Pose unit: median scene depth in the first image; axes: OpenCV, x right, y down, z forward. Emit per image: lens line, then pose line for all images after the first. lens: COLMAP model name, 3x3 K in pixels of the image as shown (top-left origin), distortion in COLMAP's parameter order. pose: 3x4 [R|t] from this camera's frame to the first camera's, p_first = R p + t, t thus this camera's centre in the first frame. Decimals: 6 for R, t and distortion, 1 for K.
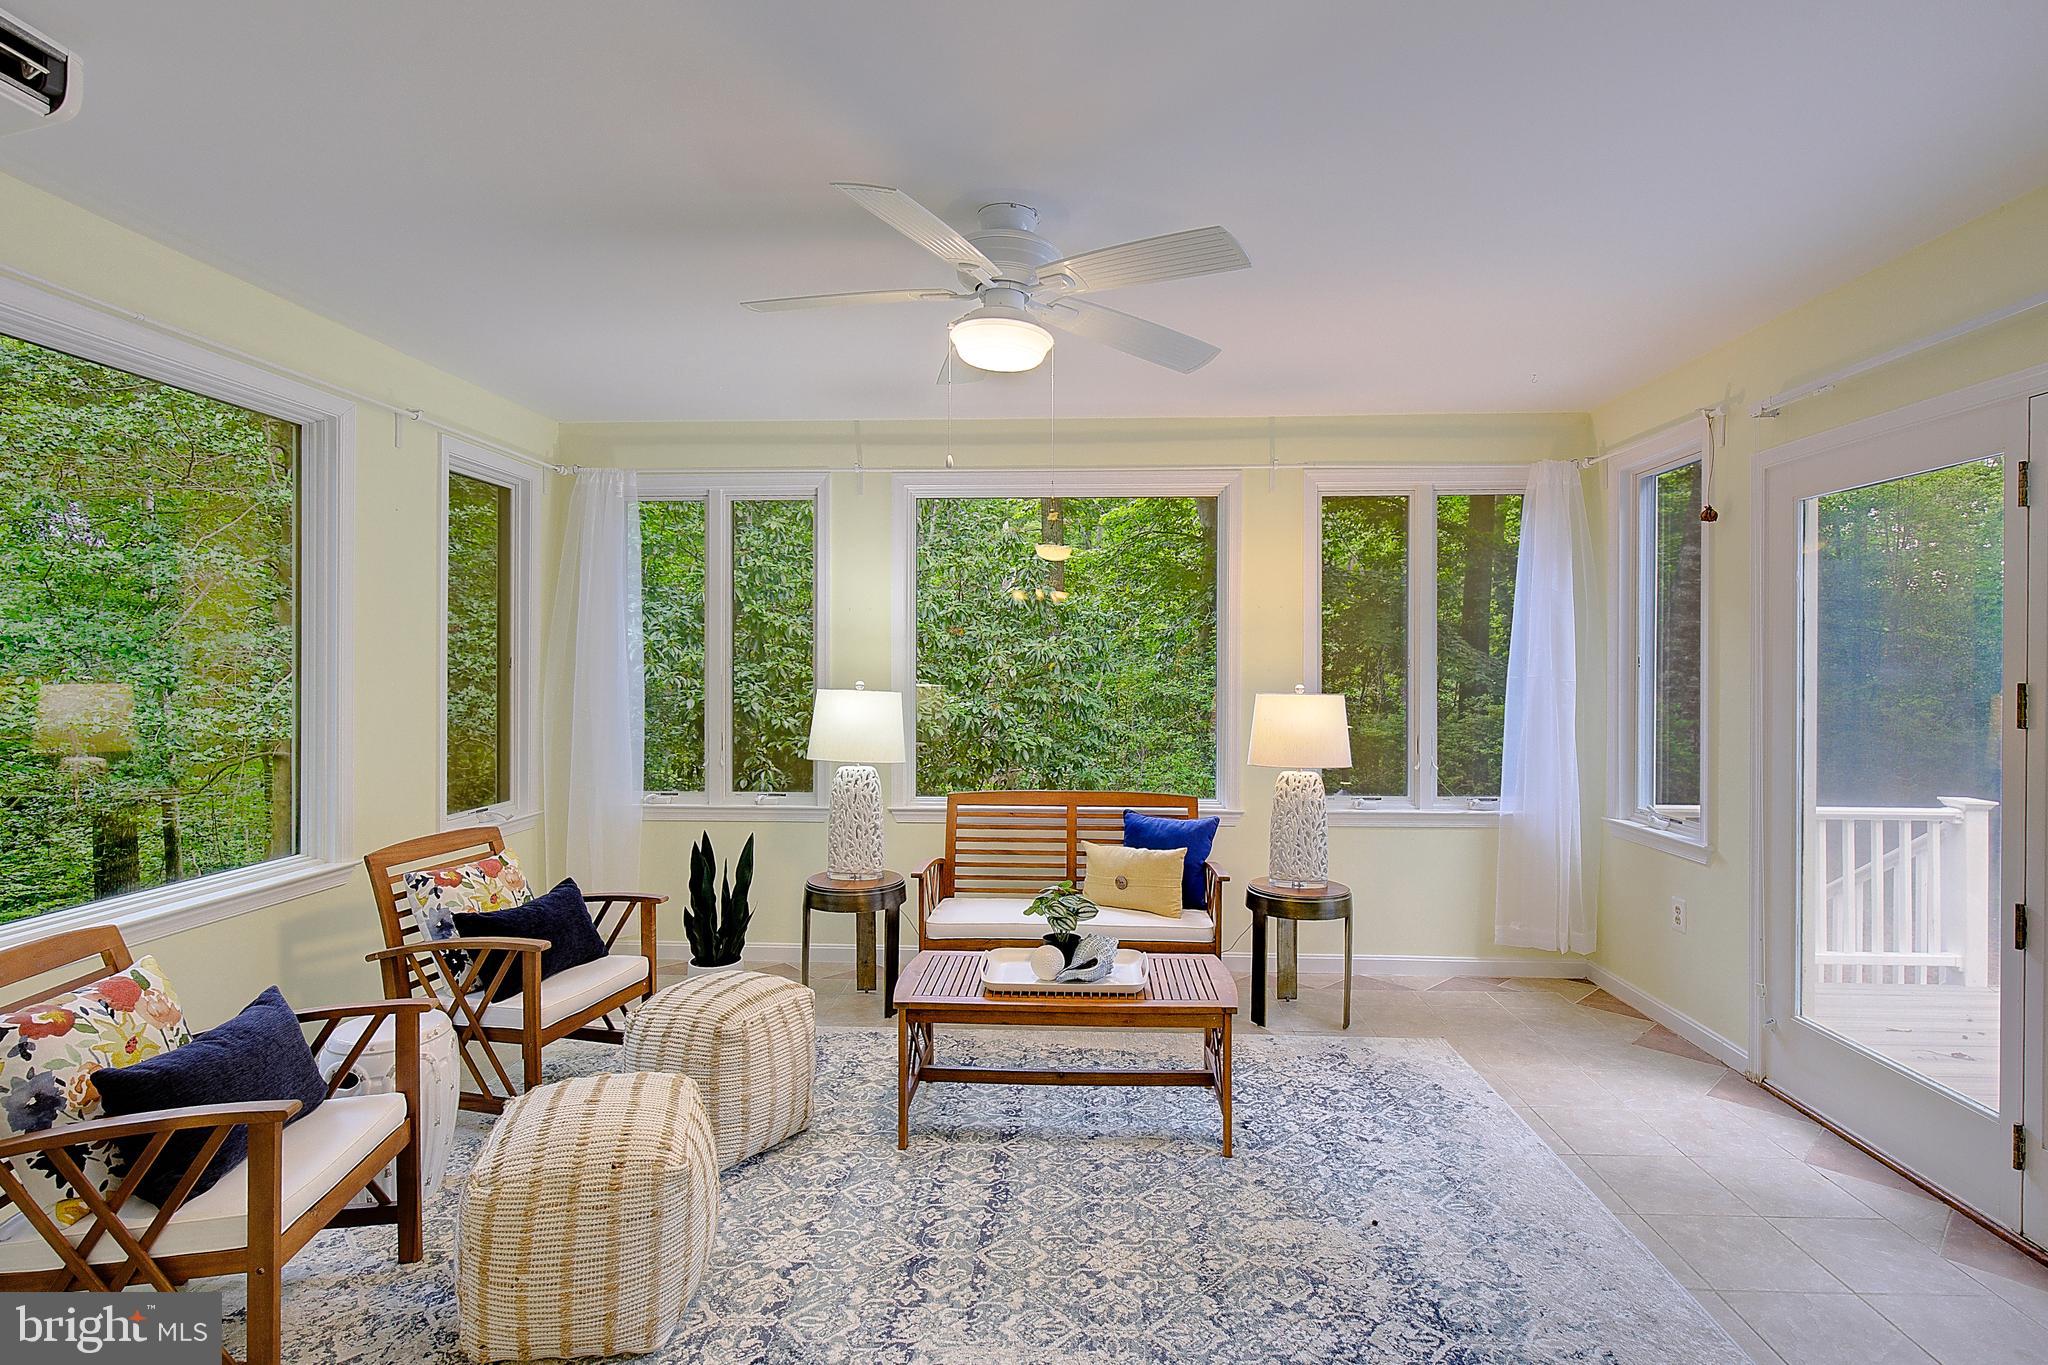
lens RADIAL K [[945.4, 0, 1045.1], [0, 945.4, 663.2], [0, 0, 1]] dist [-0.001814, 0.000601]
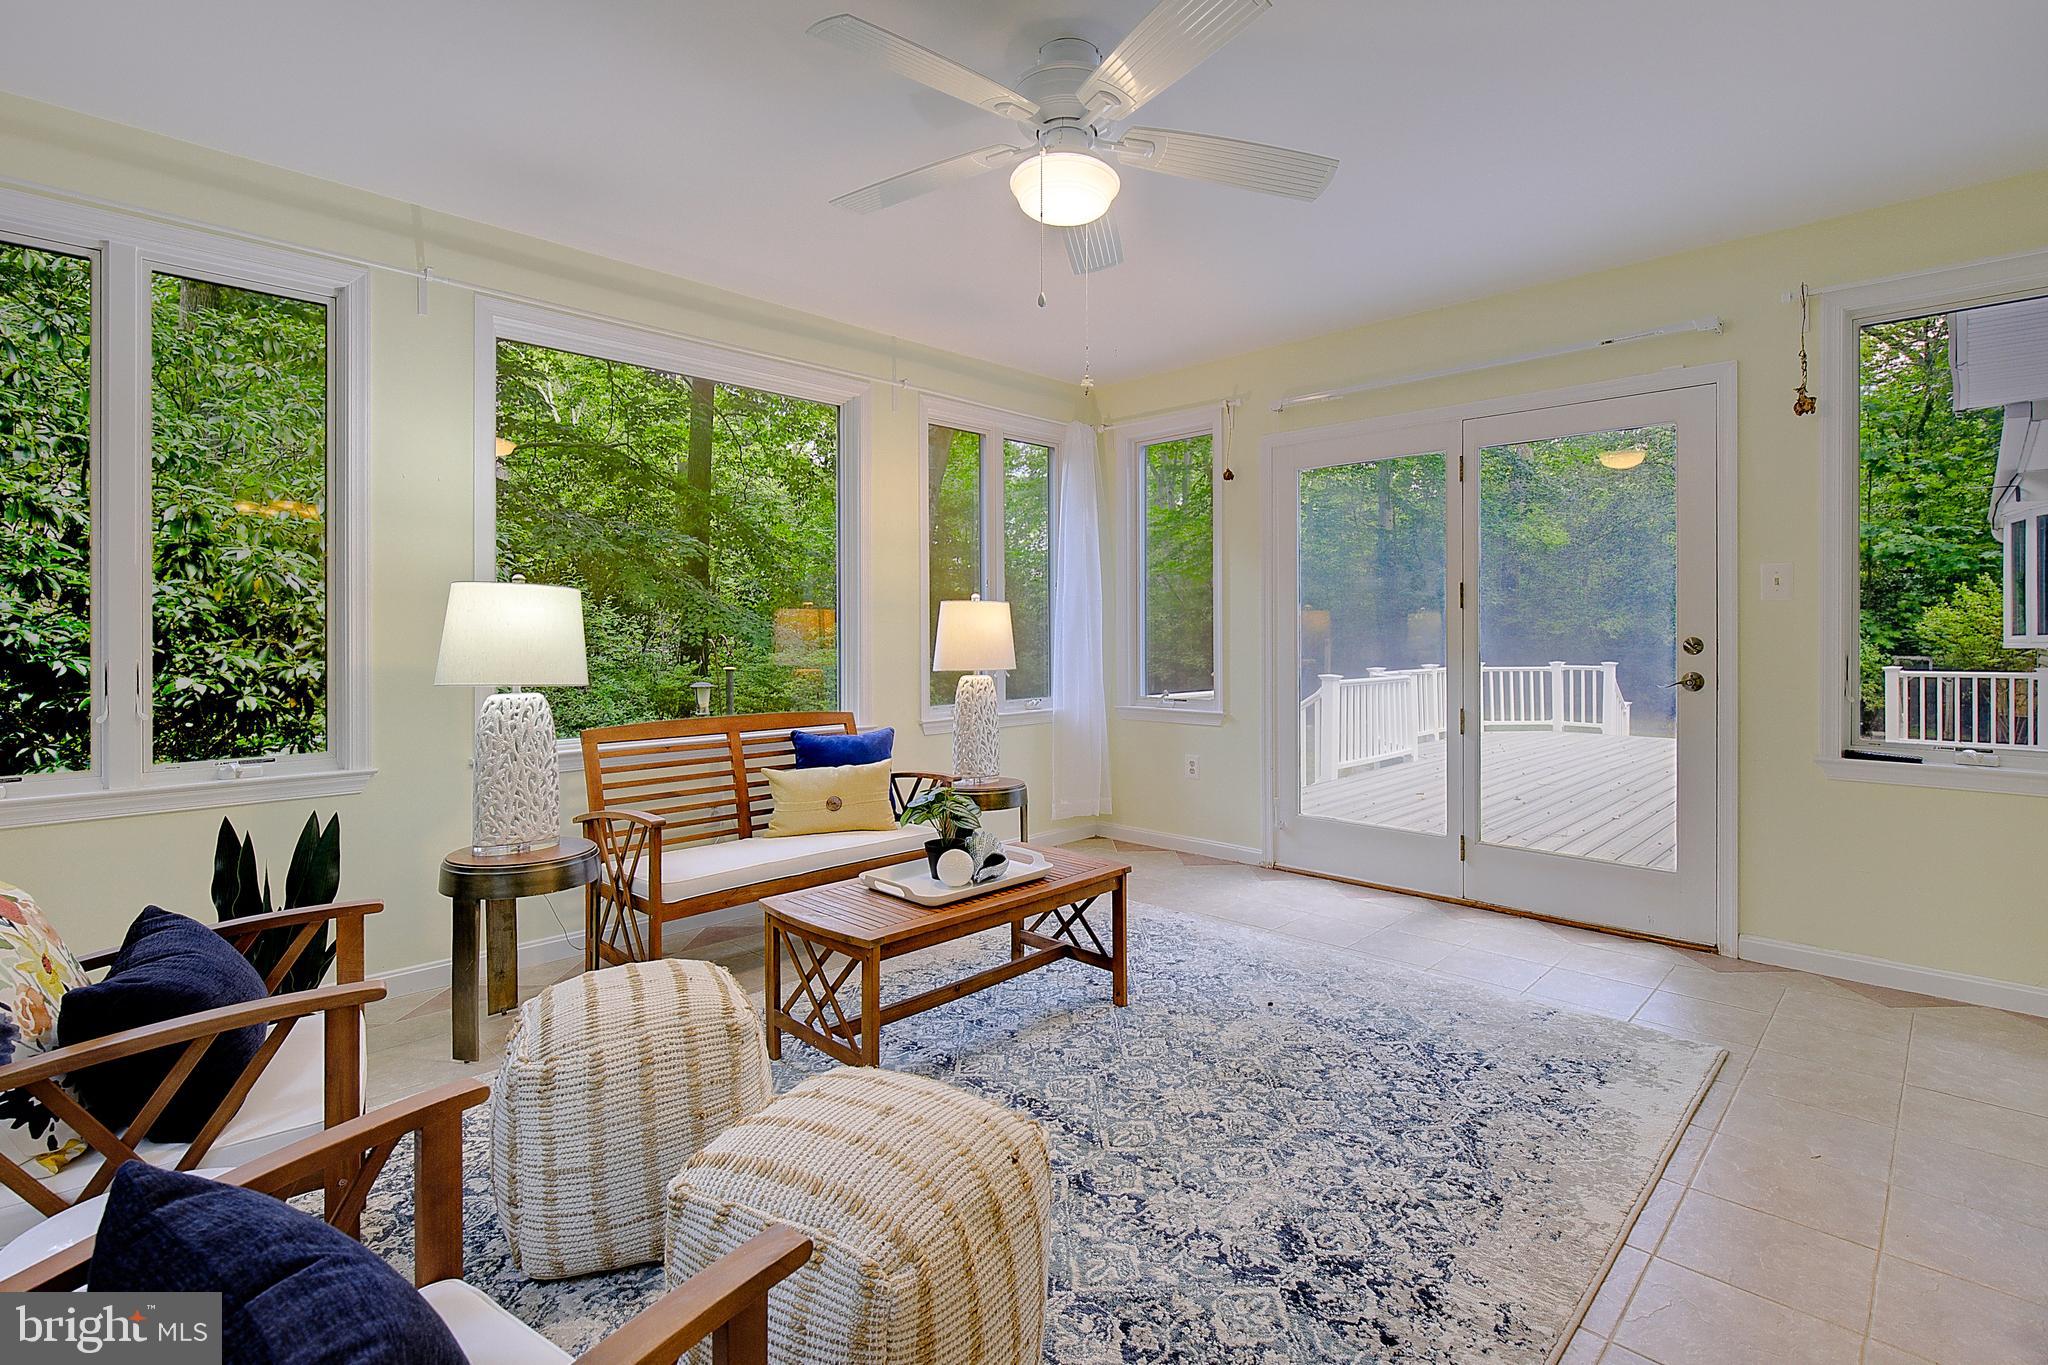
lens RADIAL K [[945.4, 0, 1009.5], [0, 945.4, 620.6], [0, 0, 1]] dist [-0.001814, 0.000601]
pose [[0.682440, 0.004706, 0.730927, -0.568765], [0.003096, 0.999952, -0.009329, 0.074767], [-0.730935, 0.008630, 0.682392, 0.293225]]
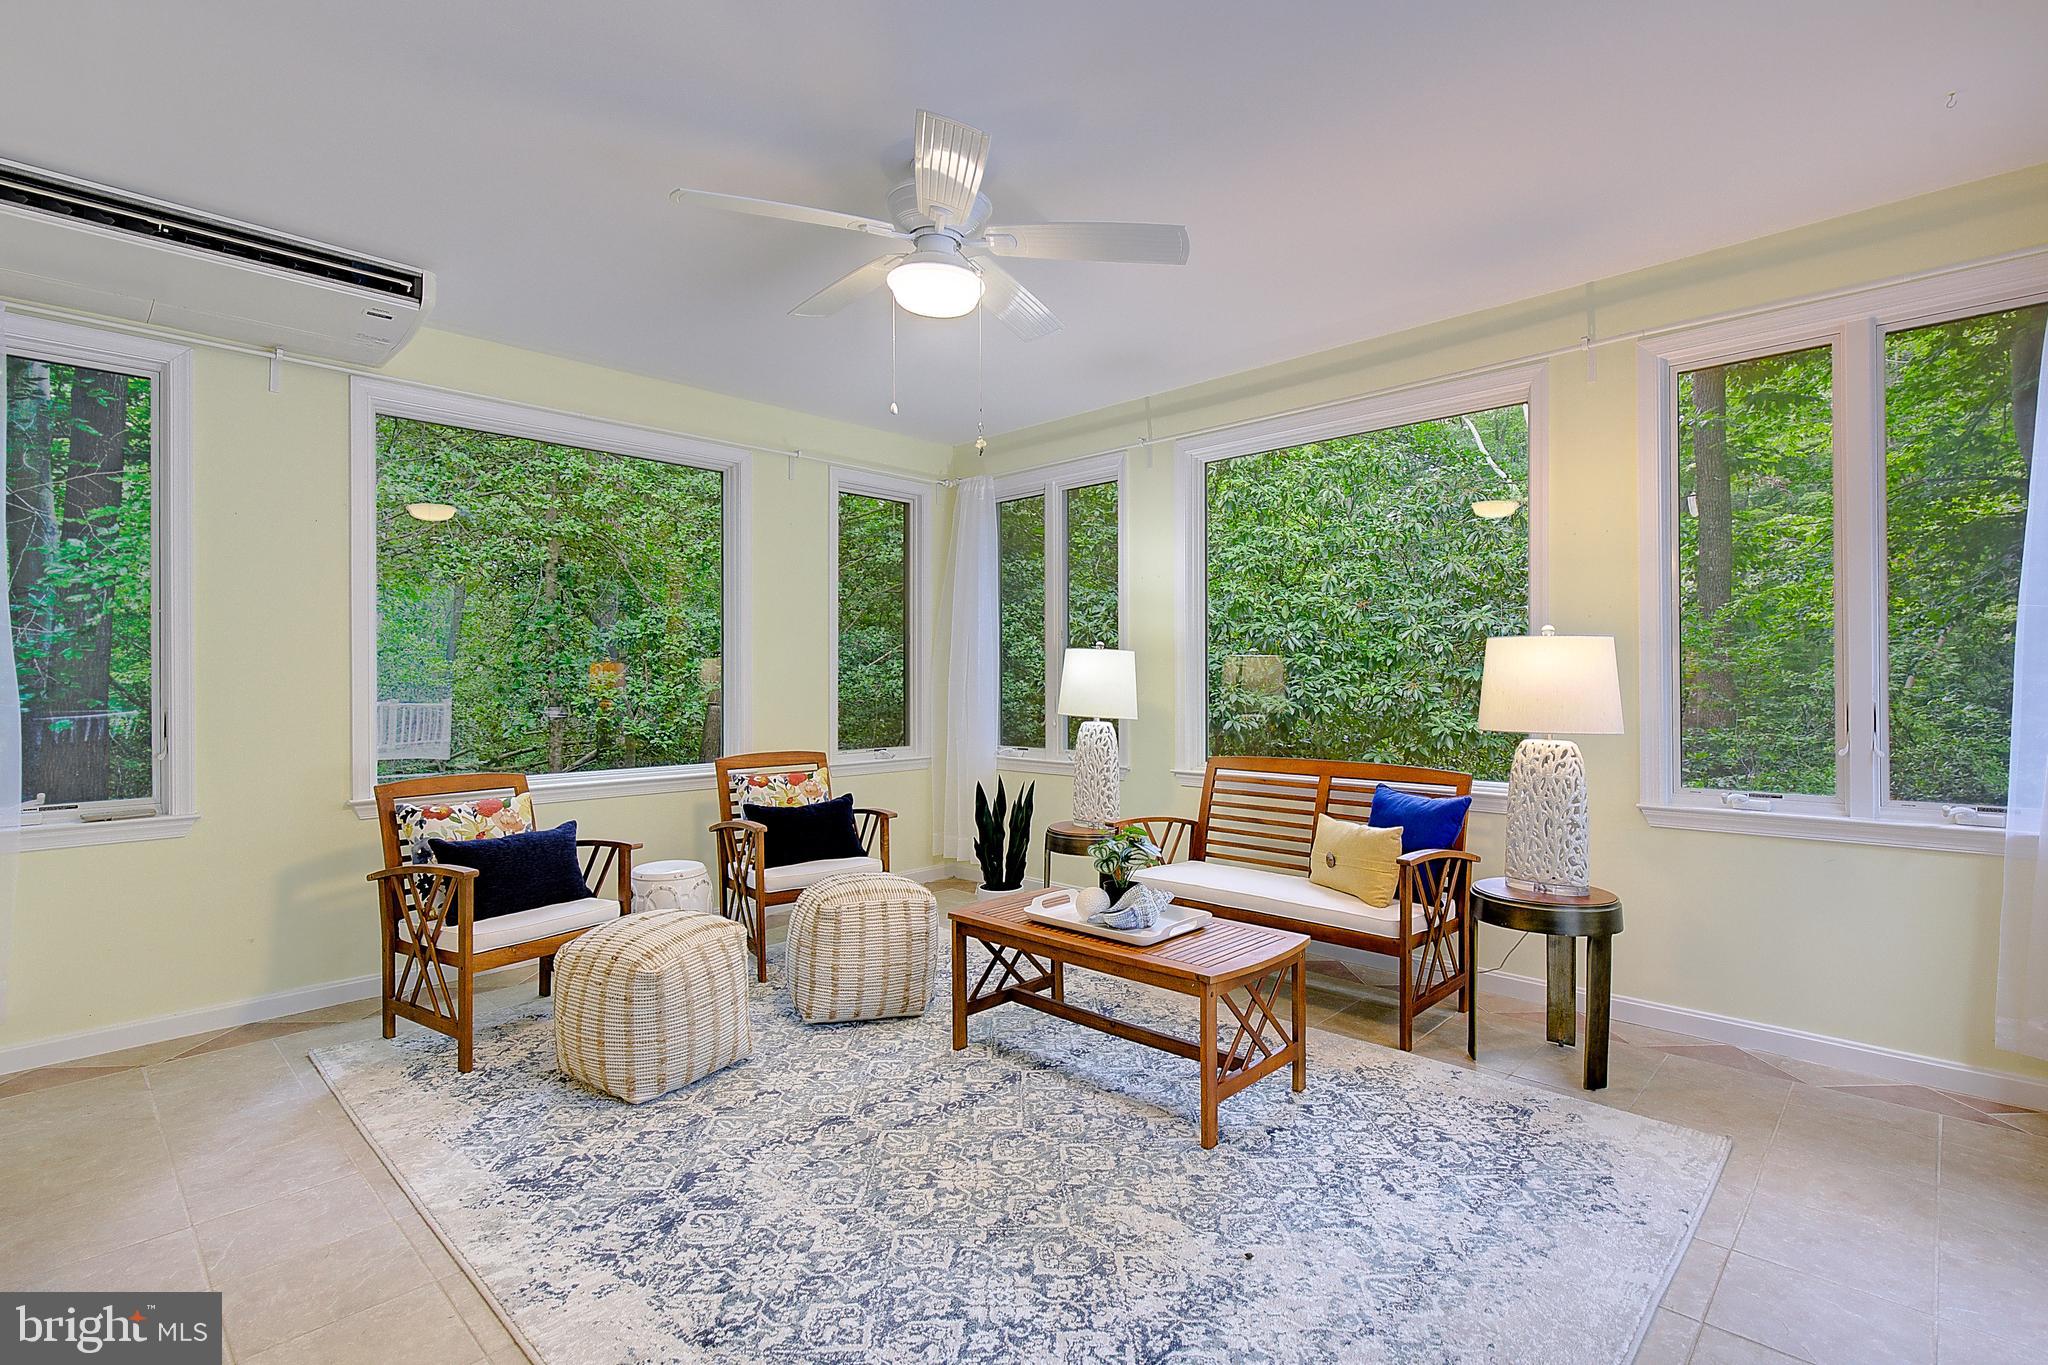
lens RADIAL K [[945.4, 0, 1084.1], [0, 945.4, 667.7], [0, 0, 1]] dist [-0.001814, 0.000601]
pose [[0.770394, -0.015726, -0.637375, 0.553959], [0.008738, 0.999862, -0.014109, 0.076527], [0.637509, 0.005300, 0.770425, 0.213544]]
